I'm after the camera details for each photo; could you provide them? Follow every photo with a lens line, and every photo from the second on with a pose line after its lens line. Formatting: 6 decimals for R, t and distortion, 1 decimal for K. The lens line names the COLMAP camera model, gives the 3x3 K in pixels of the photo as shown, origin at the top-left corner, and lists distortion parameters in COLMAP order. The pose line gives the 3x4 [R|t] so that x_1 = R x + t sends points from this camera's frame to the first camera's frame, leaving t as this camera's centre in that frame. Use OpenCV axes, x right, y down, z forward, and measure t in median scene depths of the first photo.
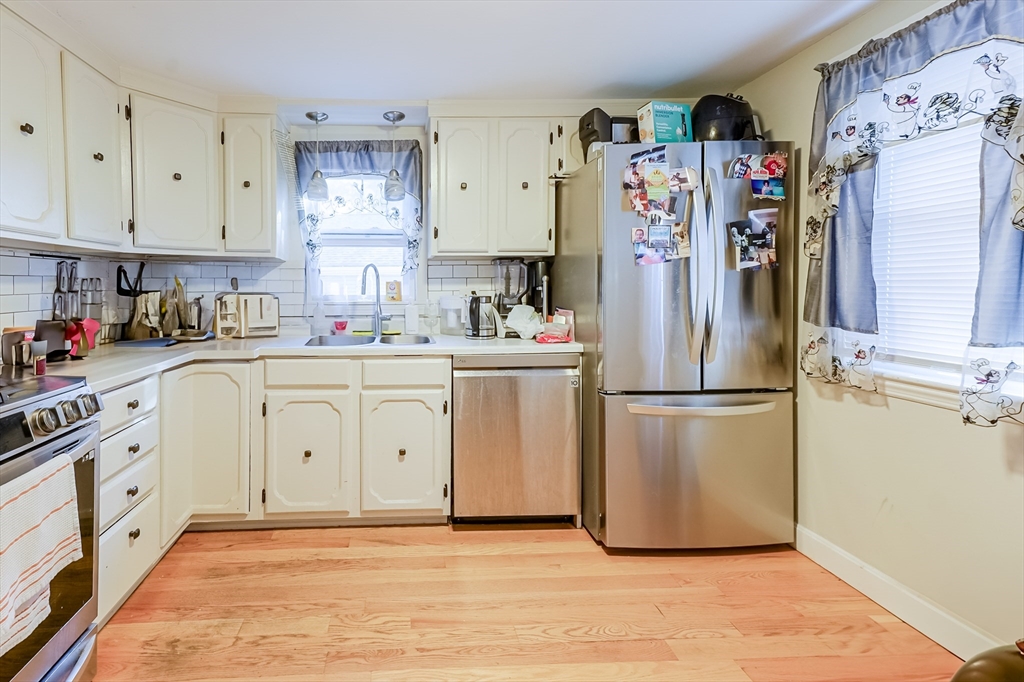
lens RADIAL K [[450.8, 0, 412.1], [0, 450.8, 290.2], [0, 0, 1]] dist [0.032513, -0.001371]
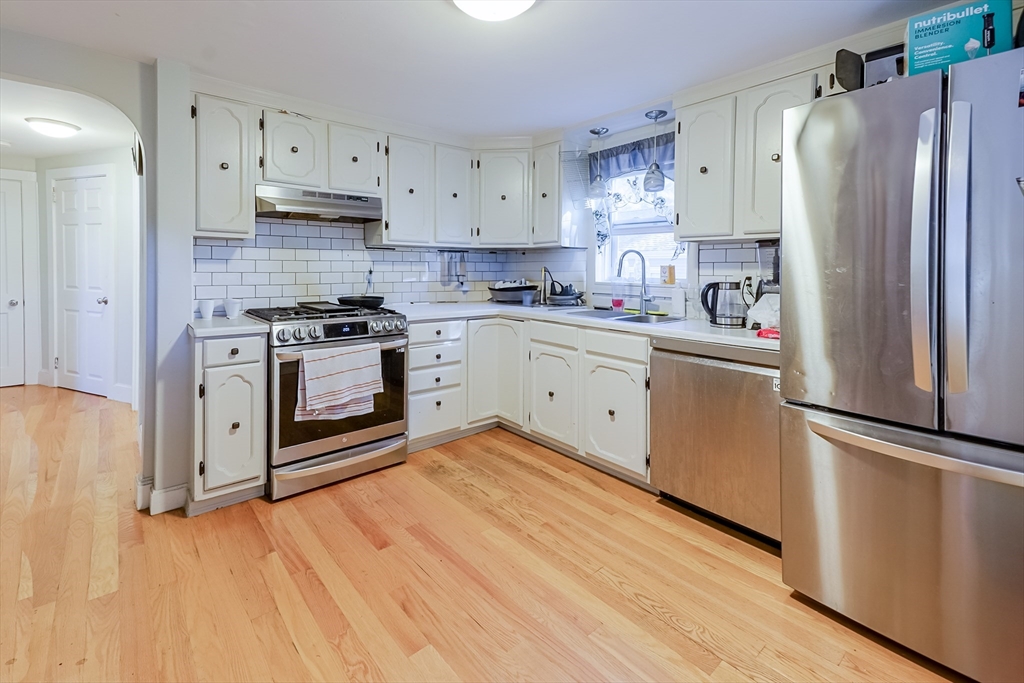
lens RADIAL K [[450.8, 0, 507.0], [0, 450.8, 260.6], [0, 0, 1]] dist [0.032513, -0.001371]
pose [[0.627918, 0.000750, -0.778279, 0.740794], [-0.020724, 0.999661, -0.015757, -0.008192], [0.778004, 0.026023, 0.627721, 0.054891]]
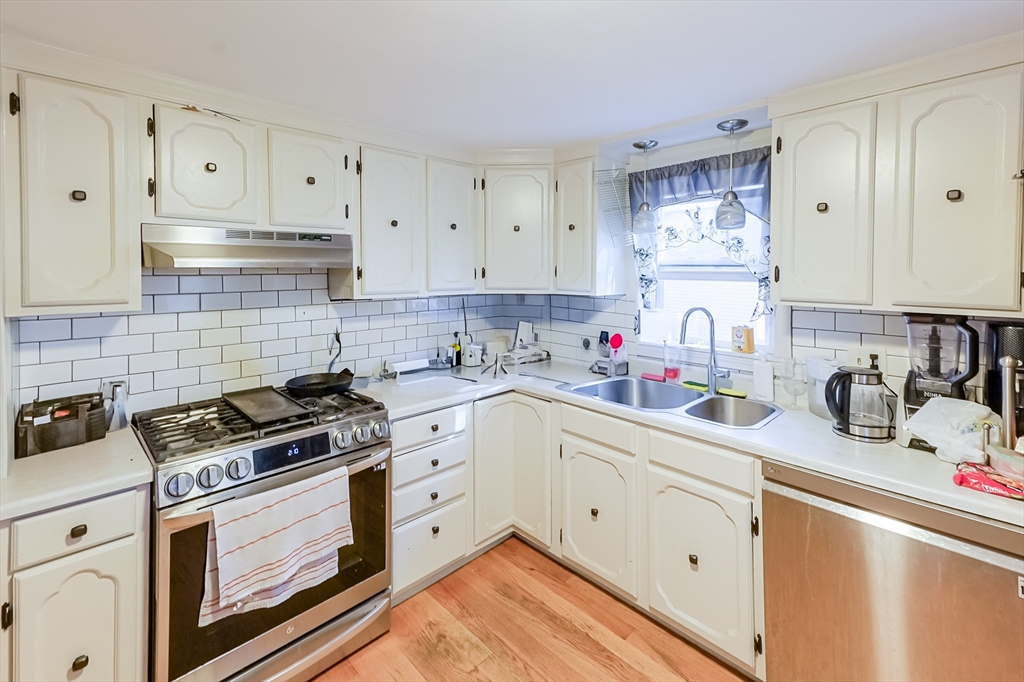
lens RADIAL K [[450.8, 0, 522.7], [0, 450.8, 269.7], [0, 0, 1]] dist [0.032513, -0.001371]
pose [[0.687239, 0.010121, -0.726361, 0.366897], [-0.018024, 0.999833, -0.003122, -0.149421], [0.726208, 0.015237, 0.687307, 0.226421]]
